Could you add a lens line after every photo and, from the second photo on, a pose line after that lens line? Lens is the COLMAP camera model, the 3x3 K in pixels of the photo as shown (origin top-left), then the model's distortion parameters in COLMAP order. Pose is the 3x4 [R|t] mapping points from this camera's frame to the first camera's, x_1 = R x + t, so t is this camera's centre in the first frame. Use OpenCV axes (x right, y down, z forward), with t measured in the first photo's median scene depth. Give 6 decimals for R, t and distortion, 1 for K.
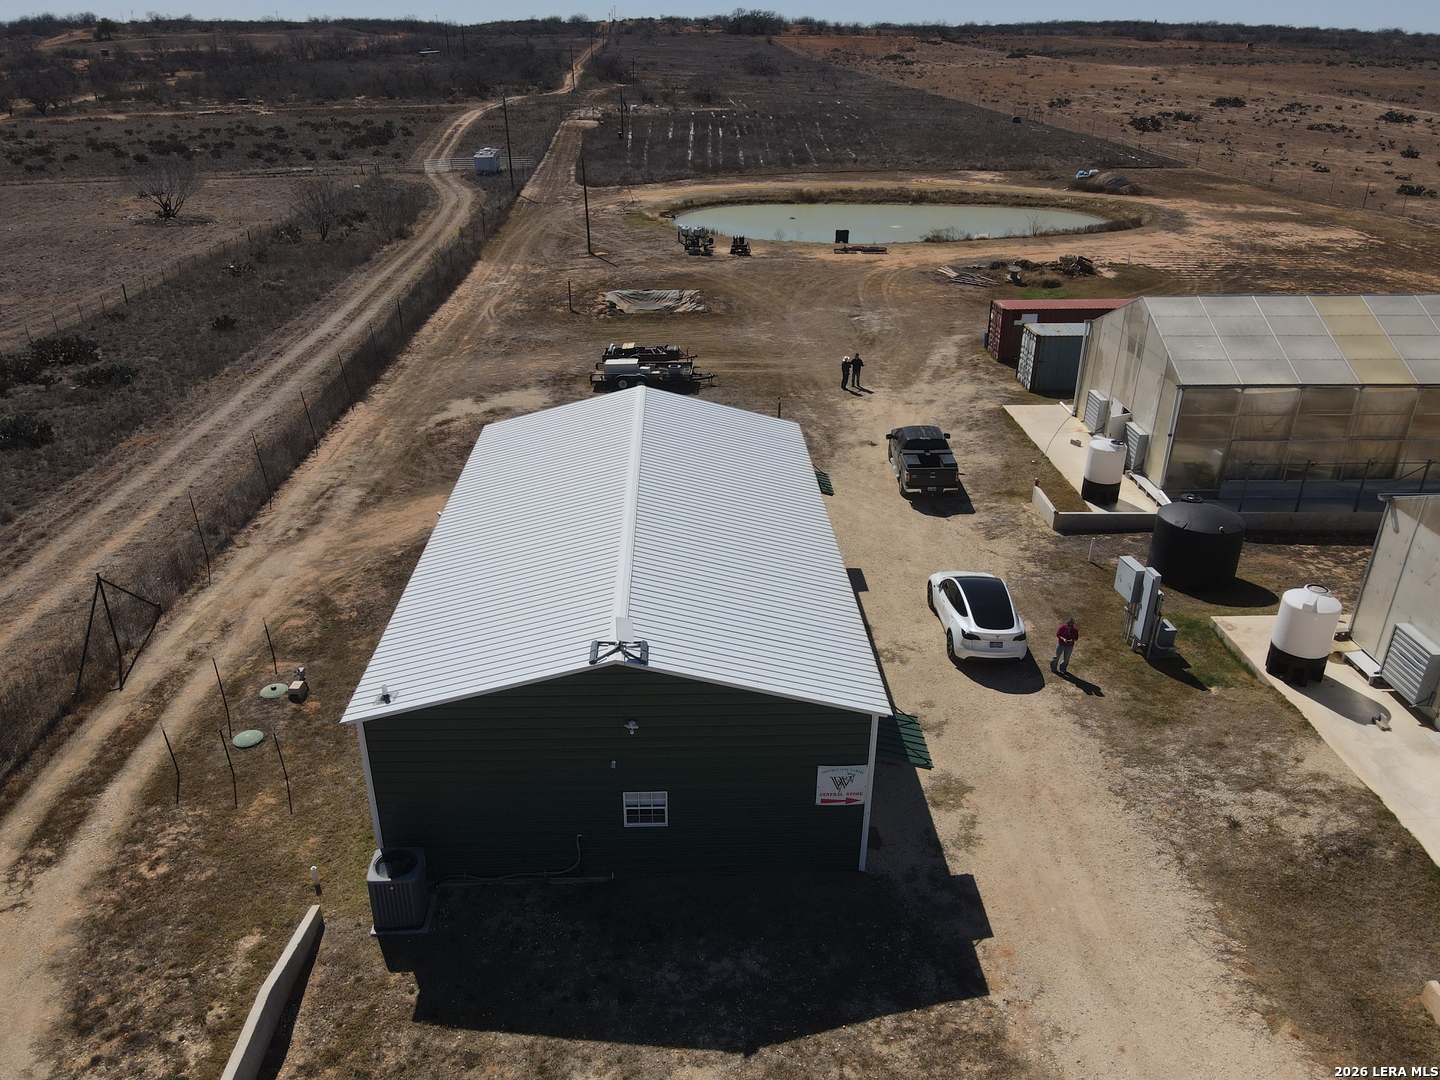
lens RADIAL K [[1057.2, 0, 714.0], [0, 1057.2, 544.1], [0, 0, 1]] dist [-0.002604, 0.027003]
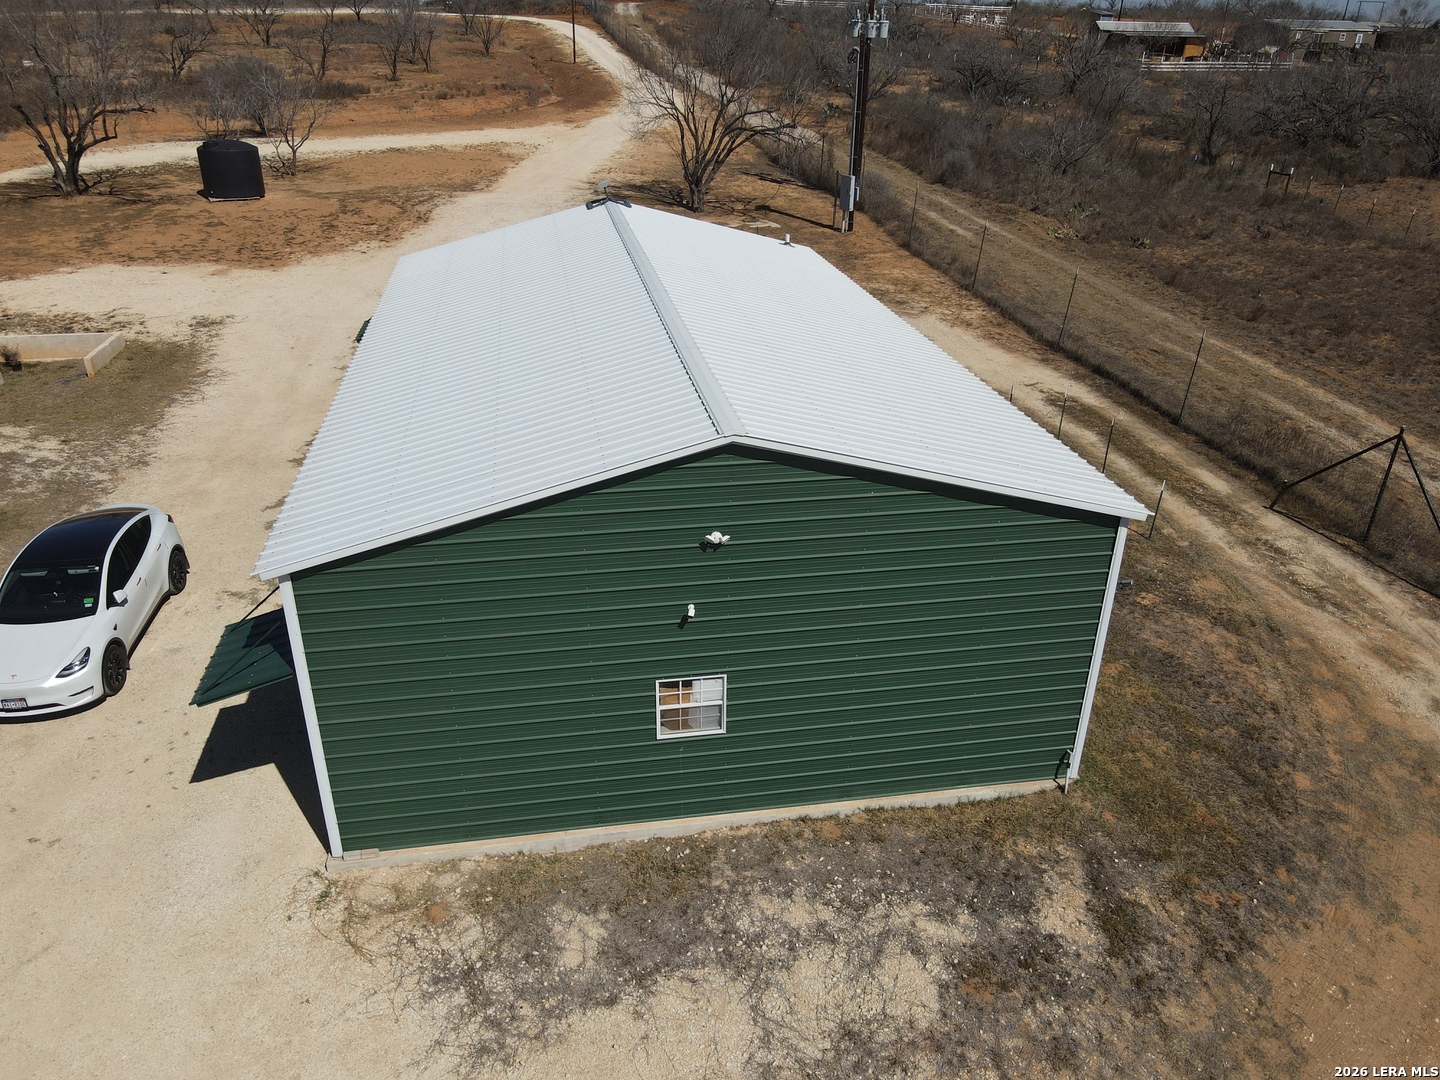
lens RADIAL K [[1057.2, 0, 714.0], [0, 1057.2, 544.1], [0, 0, 1]] dist [-0.002604, 0.027003]
pose [[-0.990481, 0.045509, -0.129908, -0.014660], [-0.073974, 0.619908, 0.781180, -0.364351], [0.116082, 0.783353, -0.610641, 1.162157]]
